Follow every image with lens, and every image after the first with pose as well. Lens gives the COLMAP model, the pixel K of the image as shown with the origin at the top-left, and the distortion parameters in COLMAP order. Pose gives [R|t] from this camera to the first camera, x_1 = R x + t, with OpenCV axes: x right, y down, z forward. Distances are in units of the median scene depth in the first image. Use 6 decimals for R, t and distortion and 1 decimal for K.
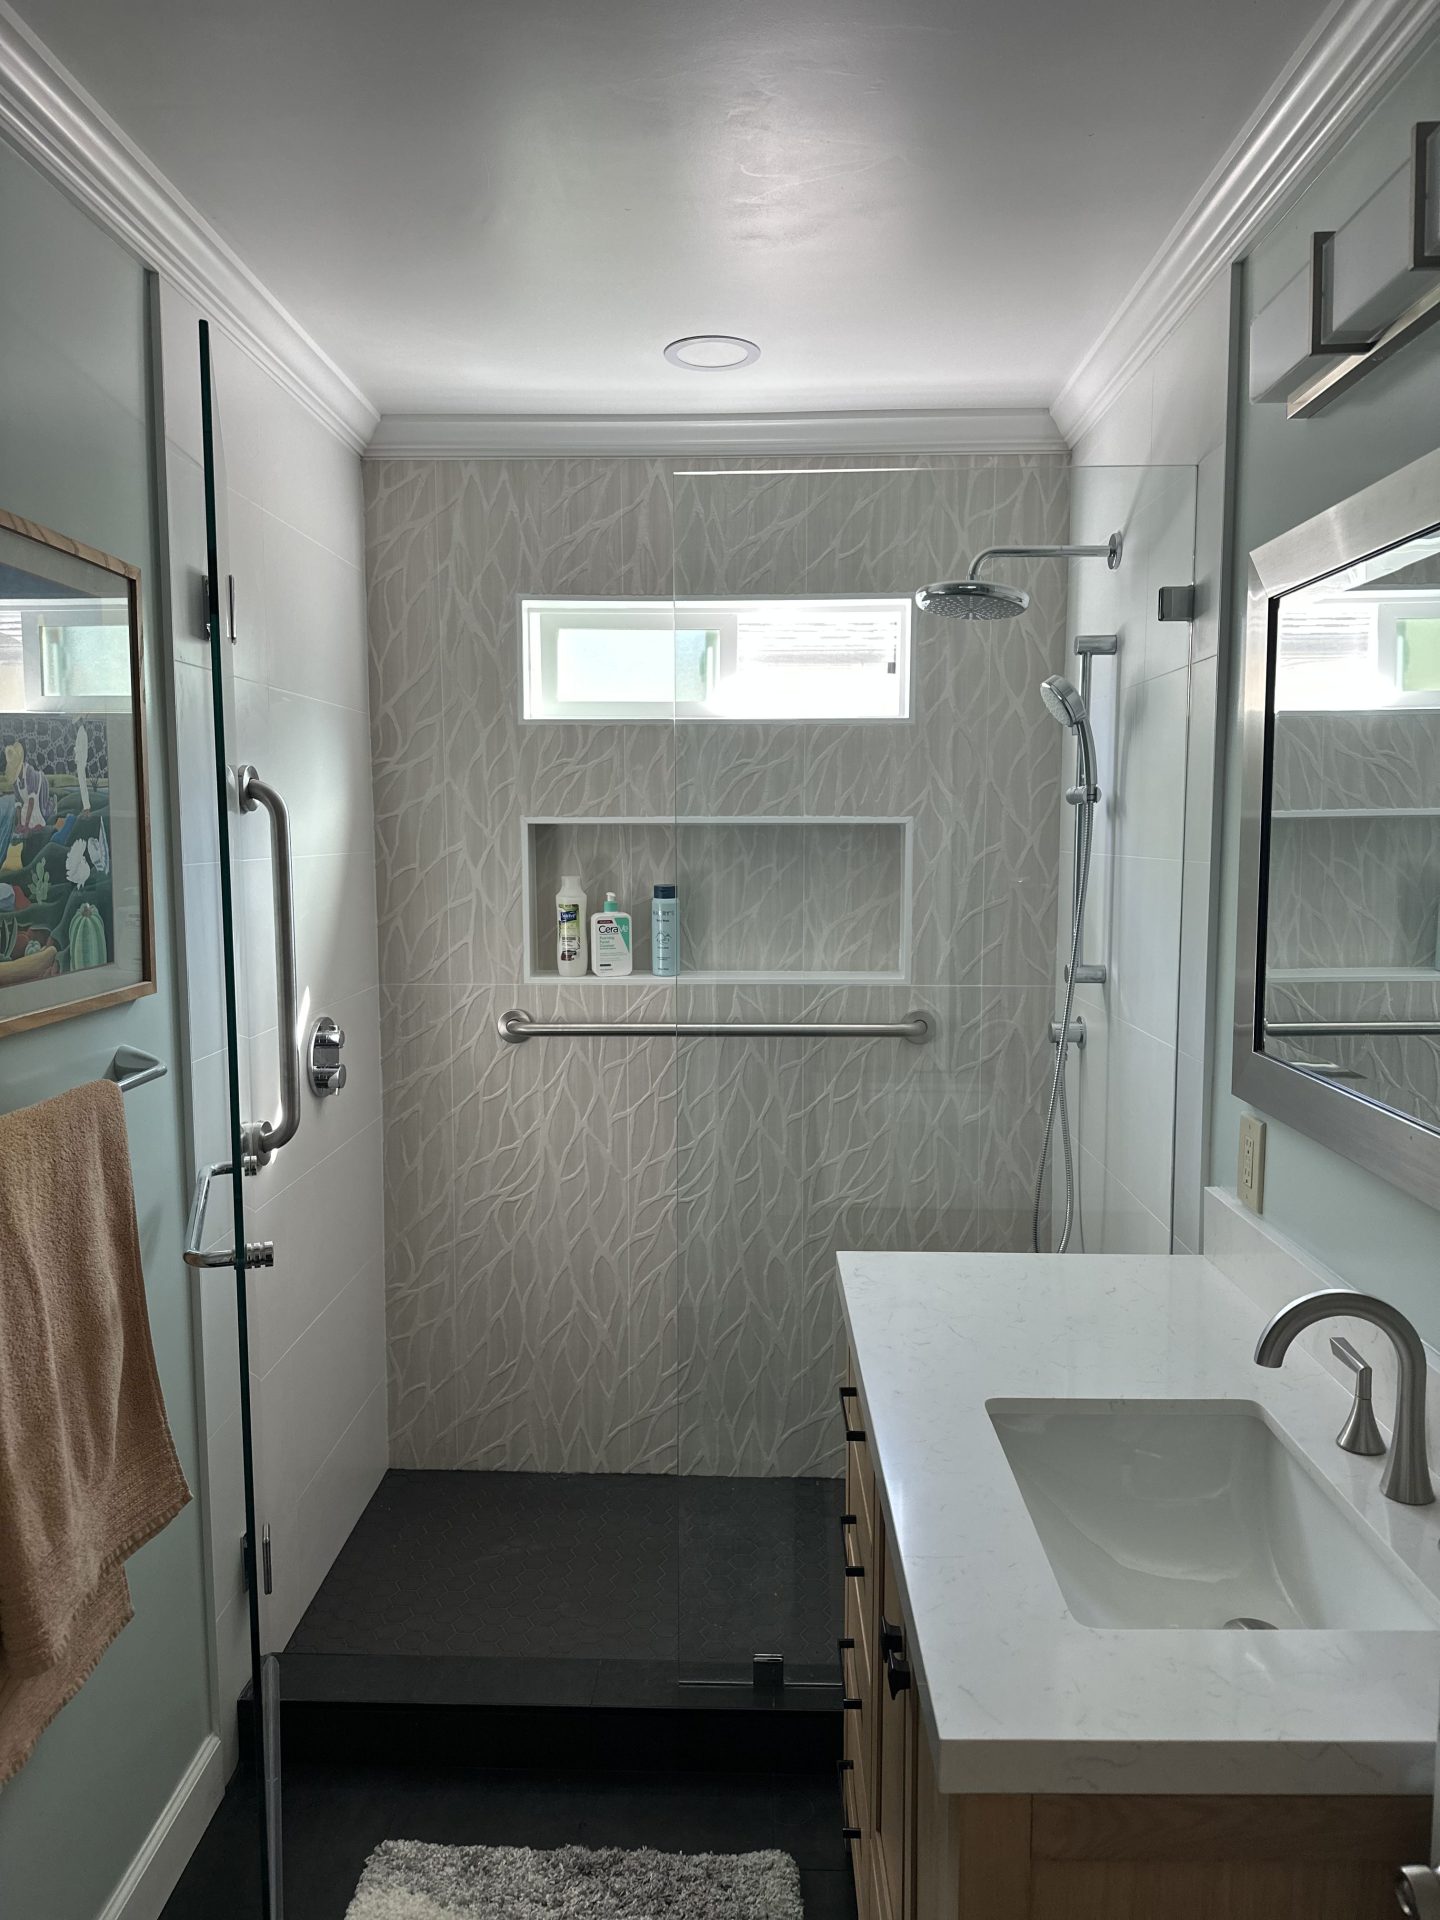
lens RADIAL K [[1342.8, 0, 729.2], [0, 1342.8, 968.6], [0, 0, 1]] dist [0.079464, -0.119708]
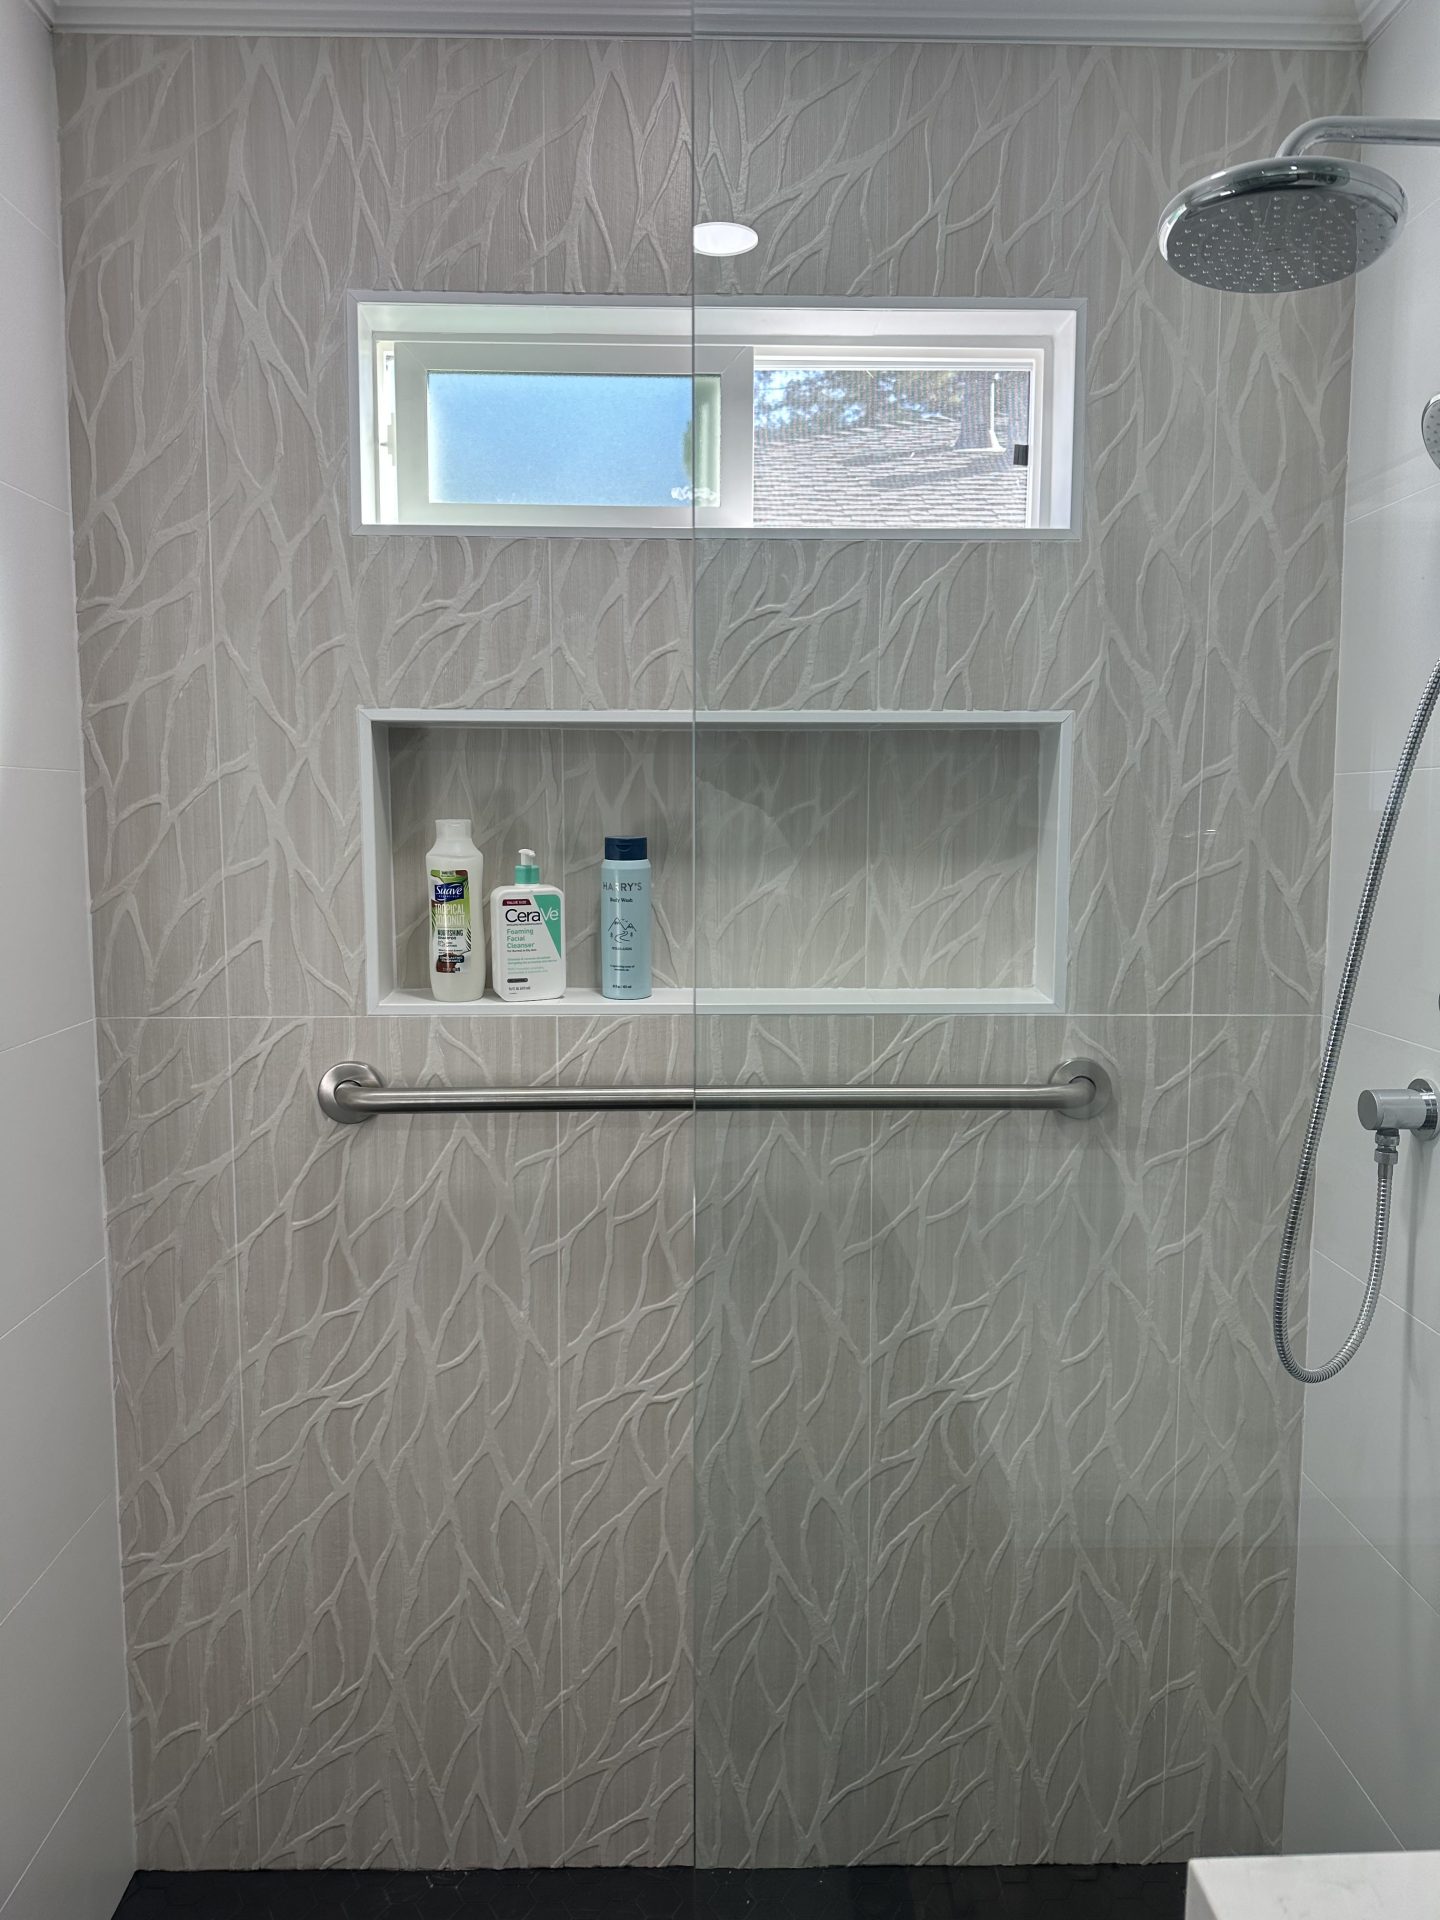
lens RADIAL K [[1342.8, 0, 715.1], [0, 1342.8, 950.8], [0, 0, 1]] dist [0.079464, -0.119708]
pose [[0.998881, -0.003443, 0.047163, -0.037113], [0.003520, 0.999993, -0.001541, -0.013674], [-0.047157, 0.001705, 0.998886, 0.445542]]
